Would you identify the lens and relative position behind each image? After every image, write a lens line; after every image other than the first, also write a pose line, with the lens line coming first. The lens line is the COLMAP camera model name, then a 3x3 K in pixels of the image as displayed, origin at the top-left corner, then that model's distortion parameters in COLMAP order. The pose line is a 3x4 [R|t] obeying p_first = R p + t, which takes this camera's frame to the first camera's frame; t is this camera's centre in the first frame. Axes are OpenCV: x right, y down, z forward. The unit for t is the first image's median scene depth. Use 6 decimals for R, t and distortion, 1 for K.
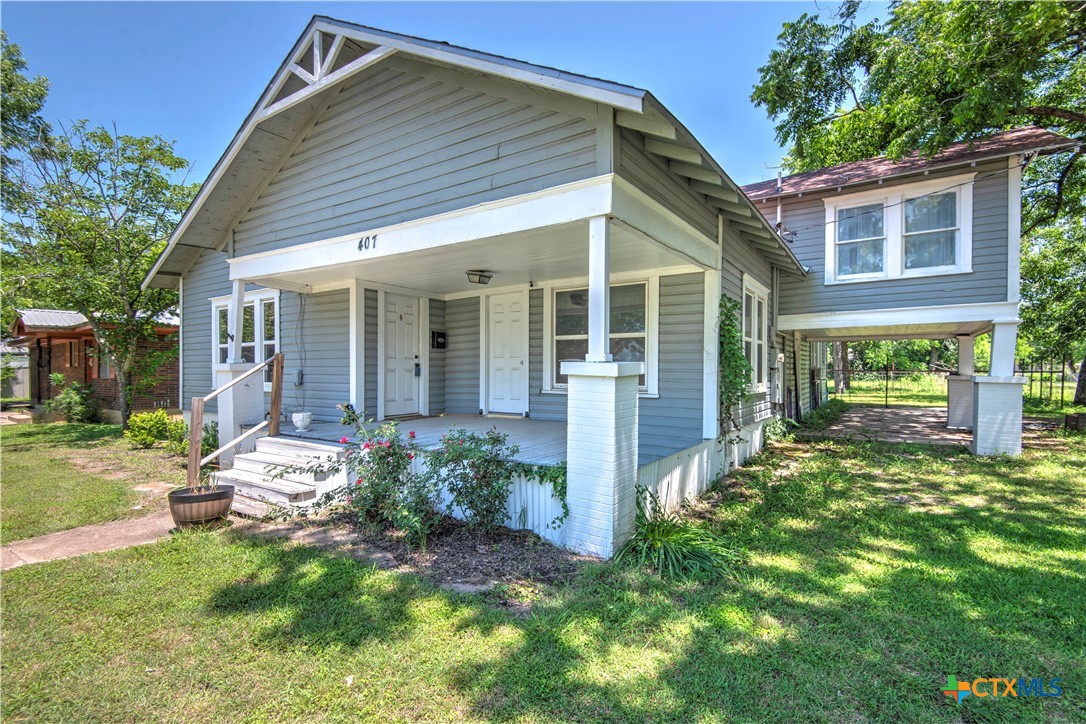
lens RADIAL K [[499.8, 0, 541.5], [0, 499.8, 373.0], [0, 0, 1]] dist [0.013599, -0.007537]
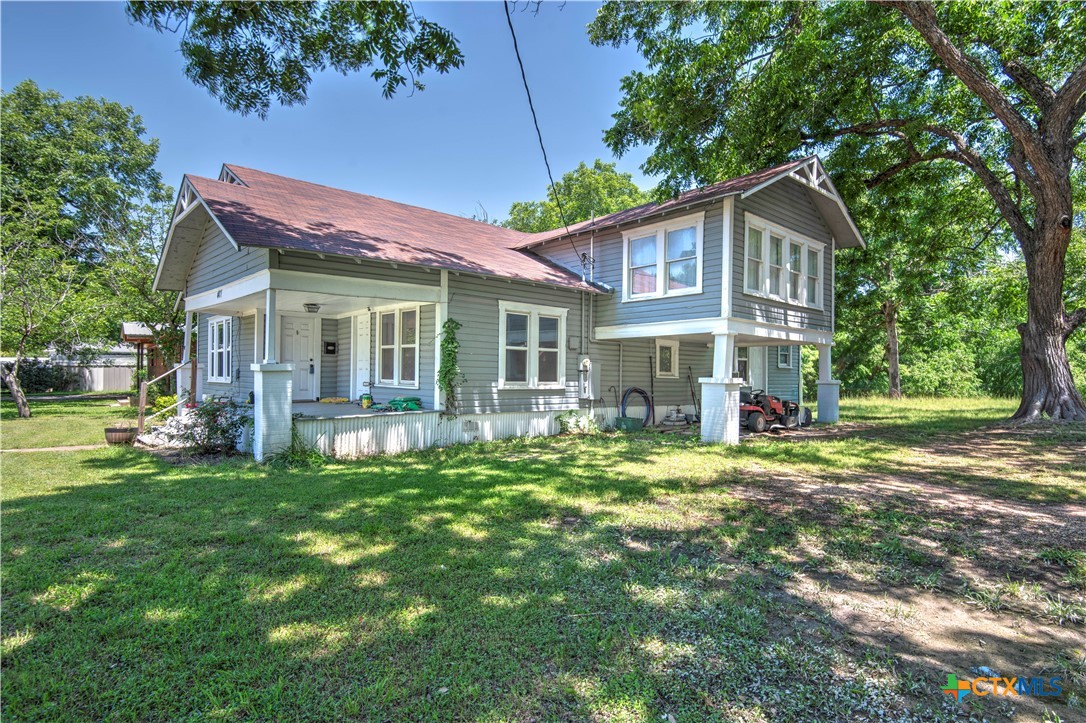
lens RADIAL K [[571.7, 0, 540.9], [0, 571.7, 364.6], [0, 0, 1]] dist [-0.003500, -0.002338]
pose [[0.972263, 0.007677, -0.233765, 0.749586], [-0.013251, 0.999664, -0.022281, 0.007834], [0.233515, 0.024760, 0.972038, -0.406561]]
